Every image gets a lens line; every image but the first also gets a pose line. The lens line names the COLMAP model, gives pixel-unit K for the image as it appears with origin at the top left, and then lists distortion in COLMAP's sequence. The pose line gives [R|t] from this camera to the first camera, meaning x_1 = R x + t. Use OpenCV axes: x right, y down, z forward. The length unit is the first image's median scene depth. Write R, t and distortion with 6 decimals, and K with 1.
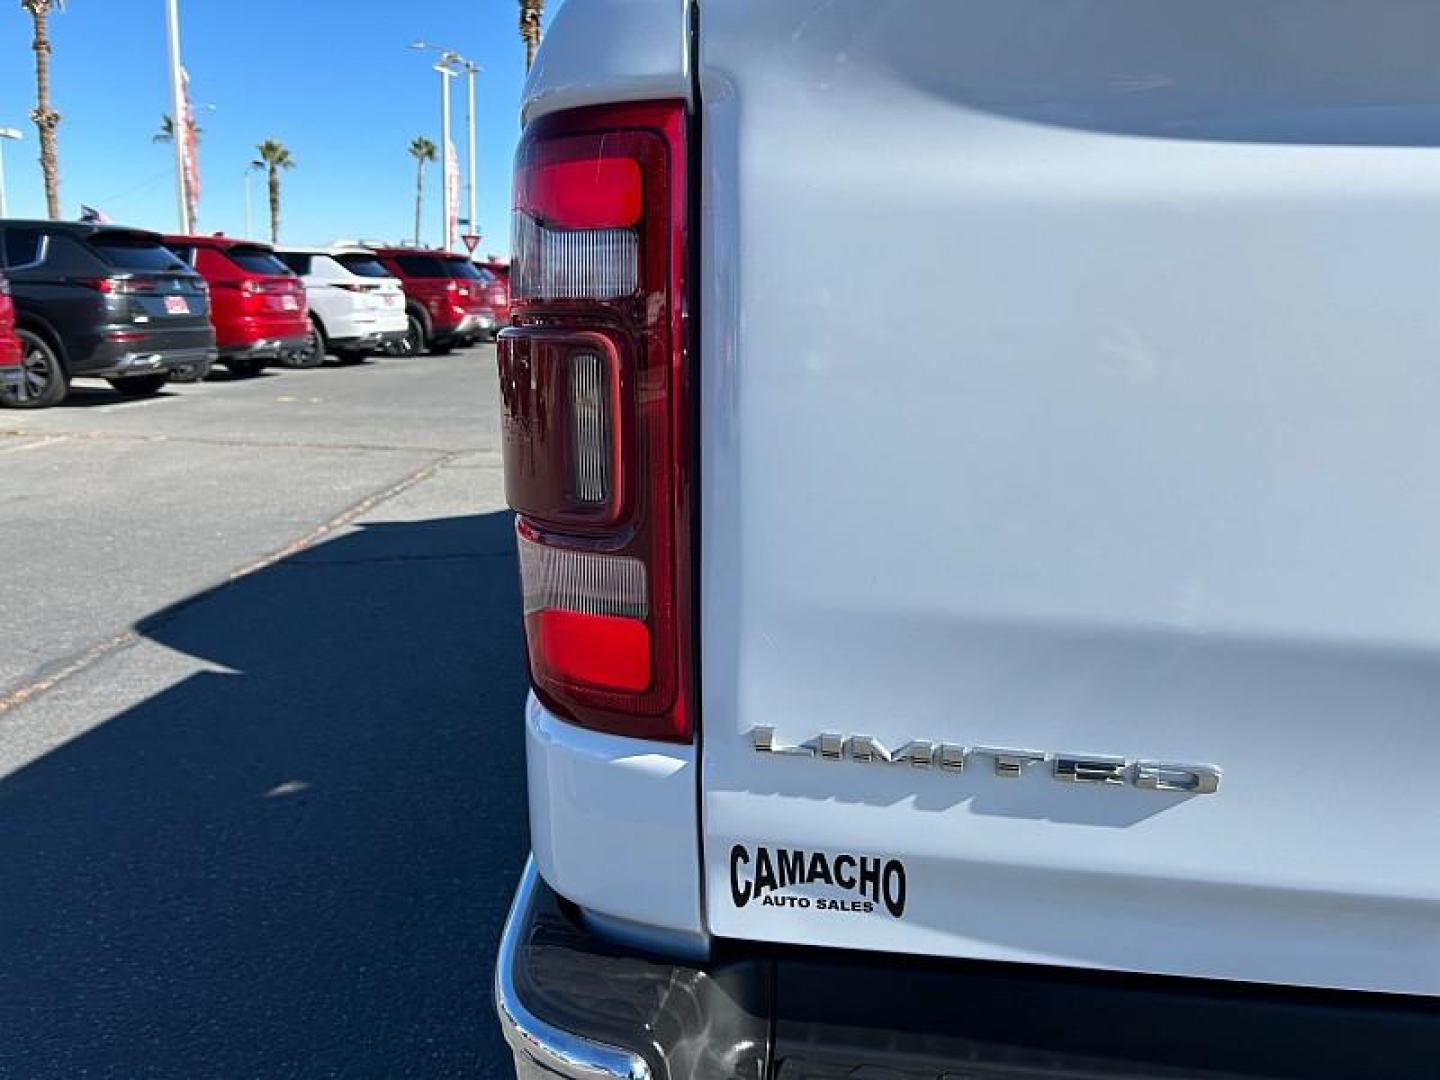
lens RADIAL K [[1112.8, 0, 721.9], [0, 1112.8, 512.4], [0, 0, 1]] dist [0.000839, -0.008332]
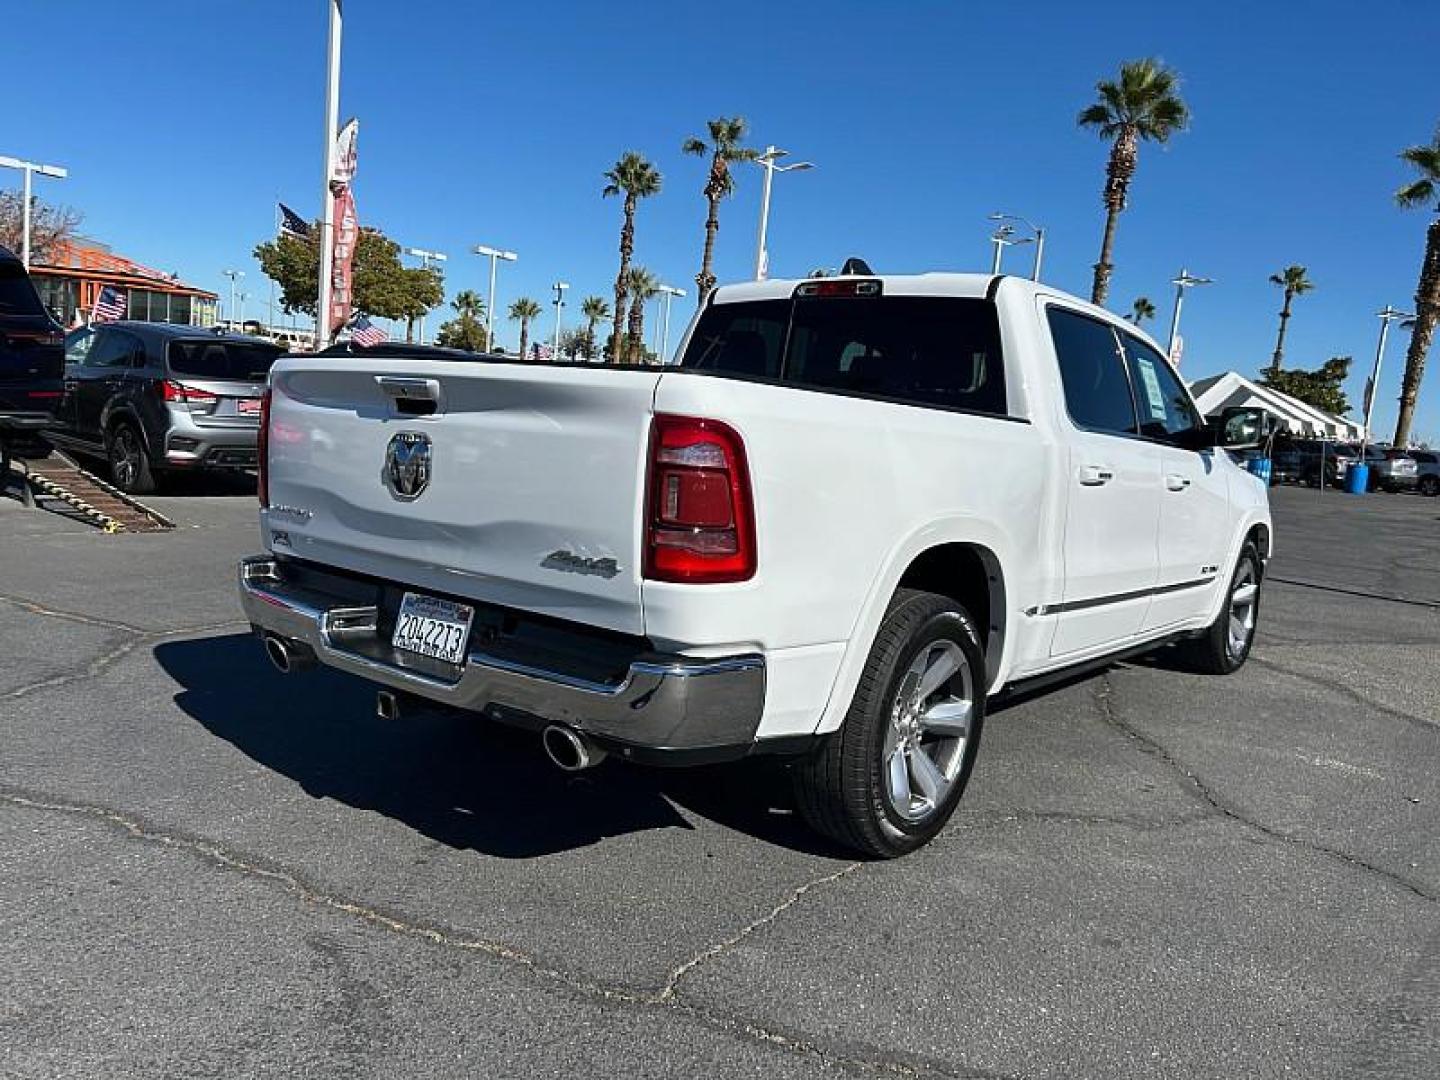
lens RADIAL K [[1088.9, 0, 713.1], [0, 1088.9, 542.3], [0, 0, 1]] dist [0.037201, -0.044795]
pose [[0.857612, 0.118025, -0.500571, 0.359360], [-0.166709, 0.984555, -0.053479, 0.024299], [0.486528, 0.129314, 0.864042, -0.197559]]
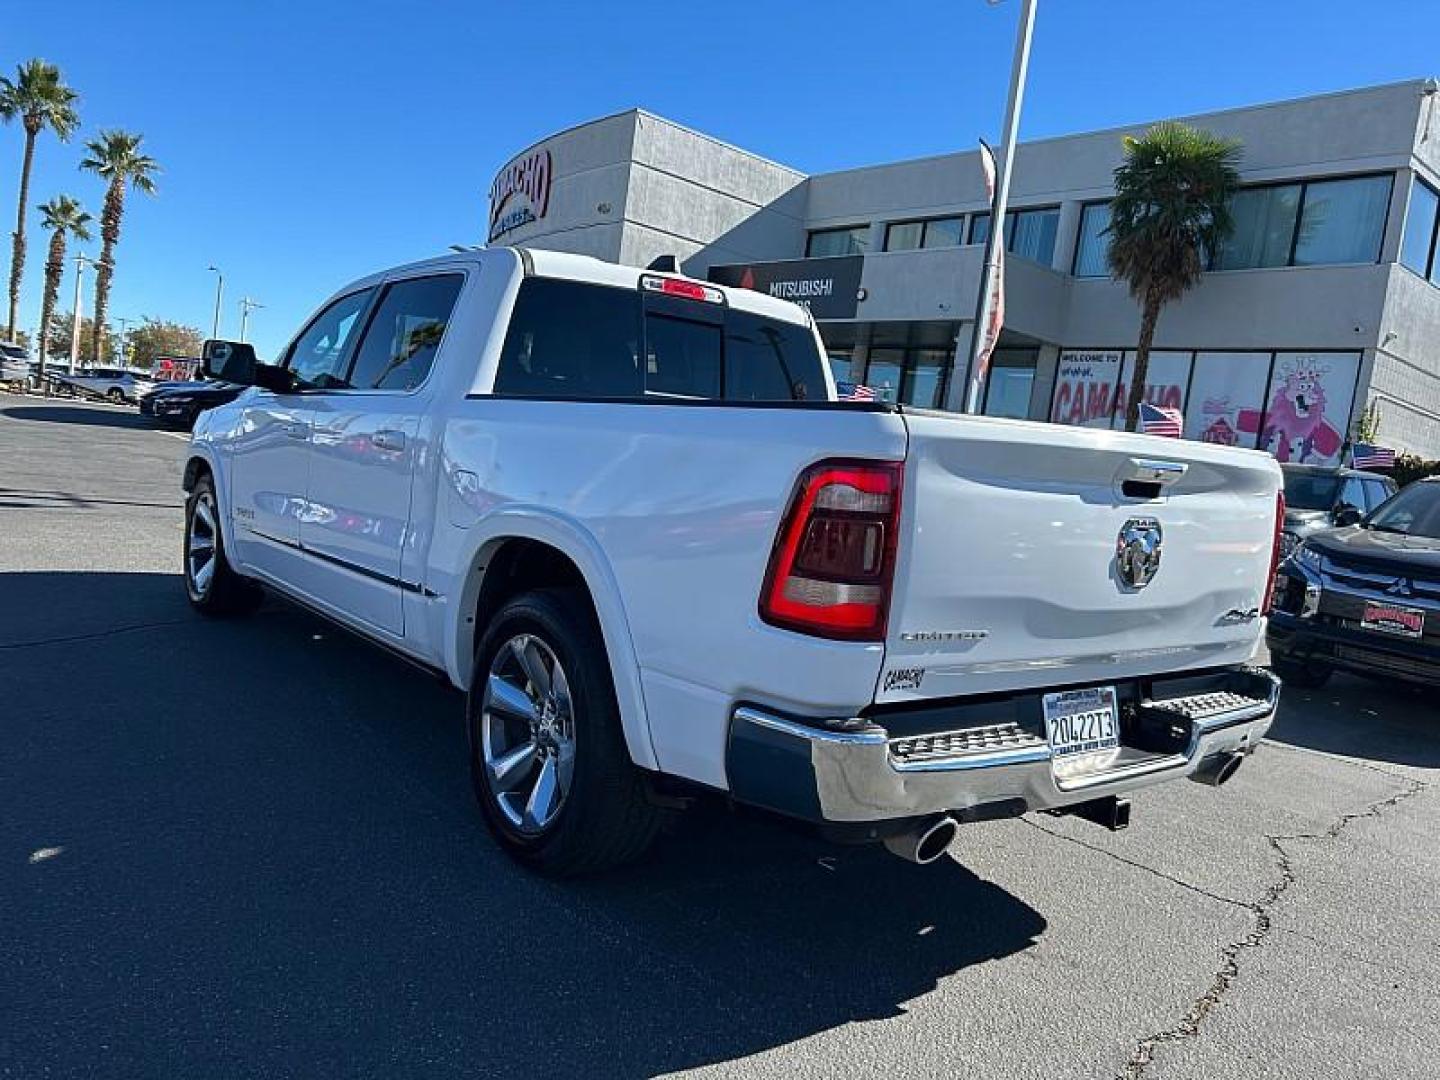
lens RADIAL K [[1088.9, 0, 713.1], [0, 1088.9, 542.3], [0, 0, 1]] dist [0.037201, -0.044795]
pose [[0.693847, 0.000497, 0.720122, -0.230559], [0.038800, 0.998521, -0.038073, 0.001187], [-0.719076, 0.054357, 0.692802, -0.078067]]
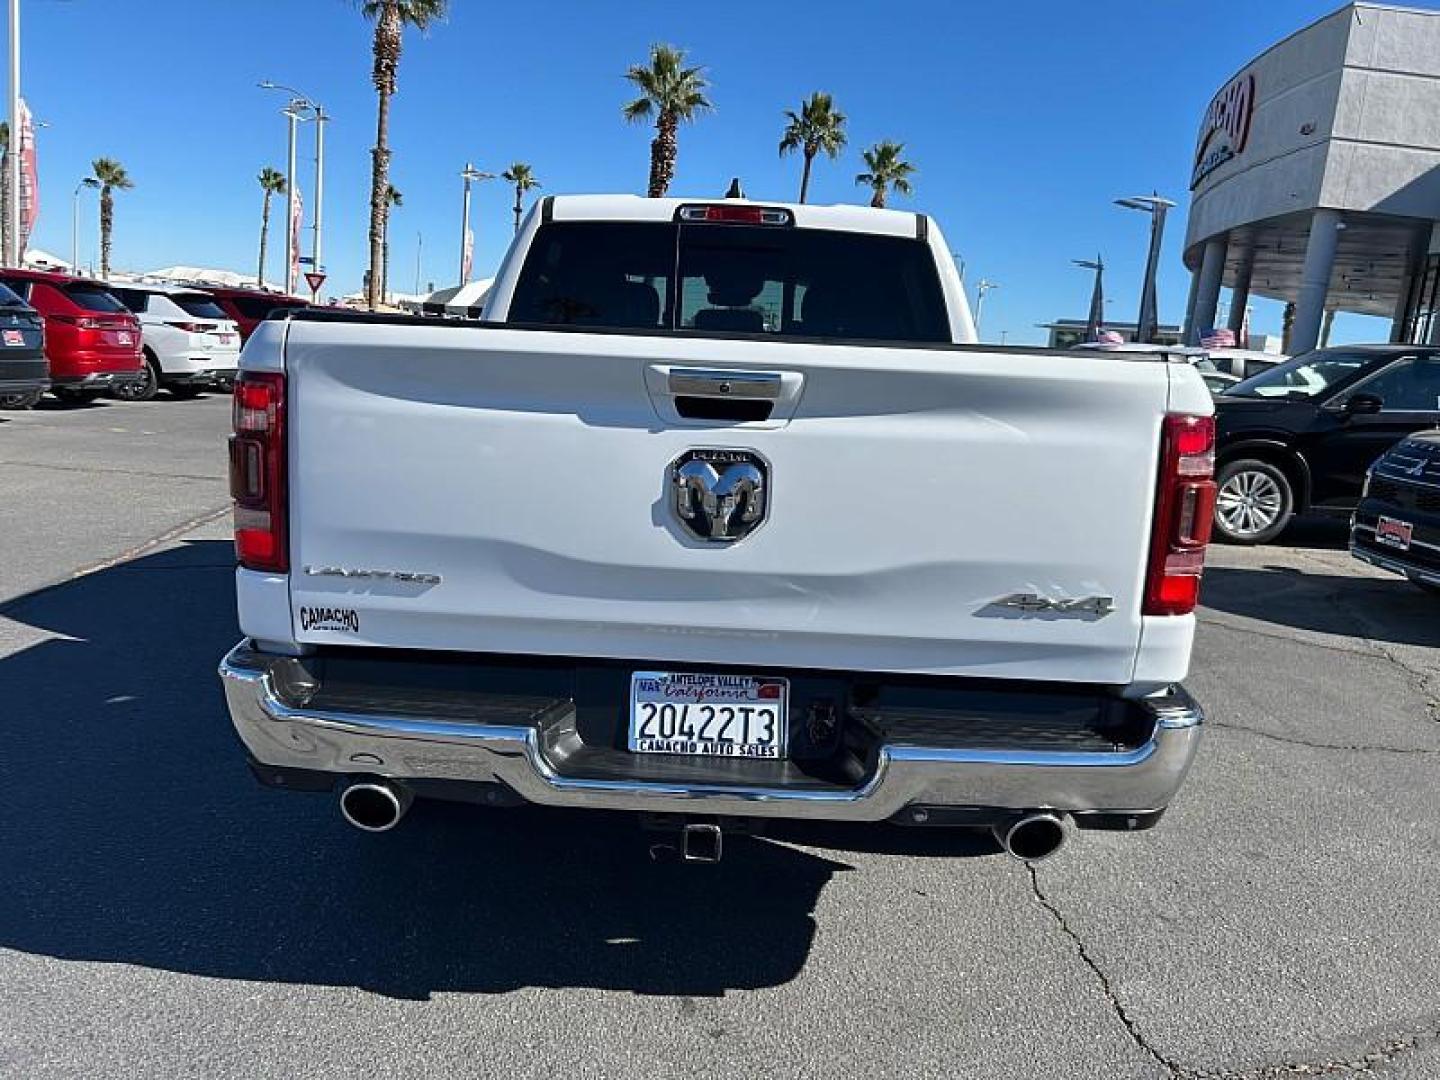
lens RADIAL K [[1072.4, 0, 709.4], [0, 1072.4, 538.4], [0, 0, 1]] dist [0.070441, -0.081102]
pose [[0.990891, 0.031059, 0.131038, 0.061266], [-0.028706, 0.999392, -0.019809, 0.011349], [-0.131573, 0.015867, 0.991179, -0.177499]]
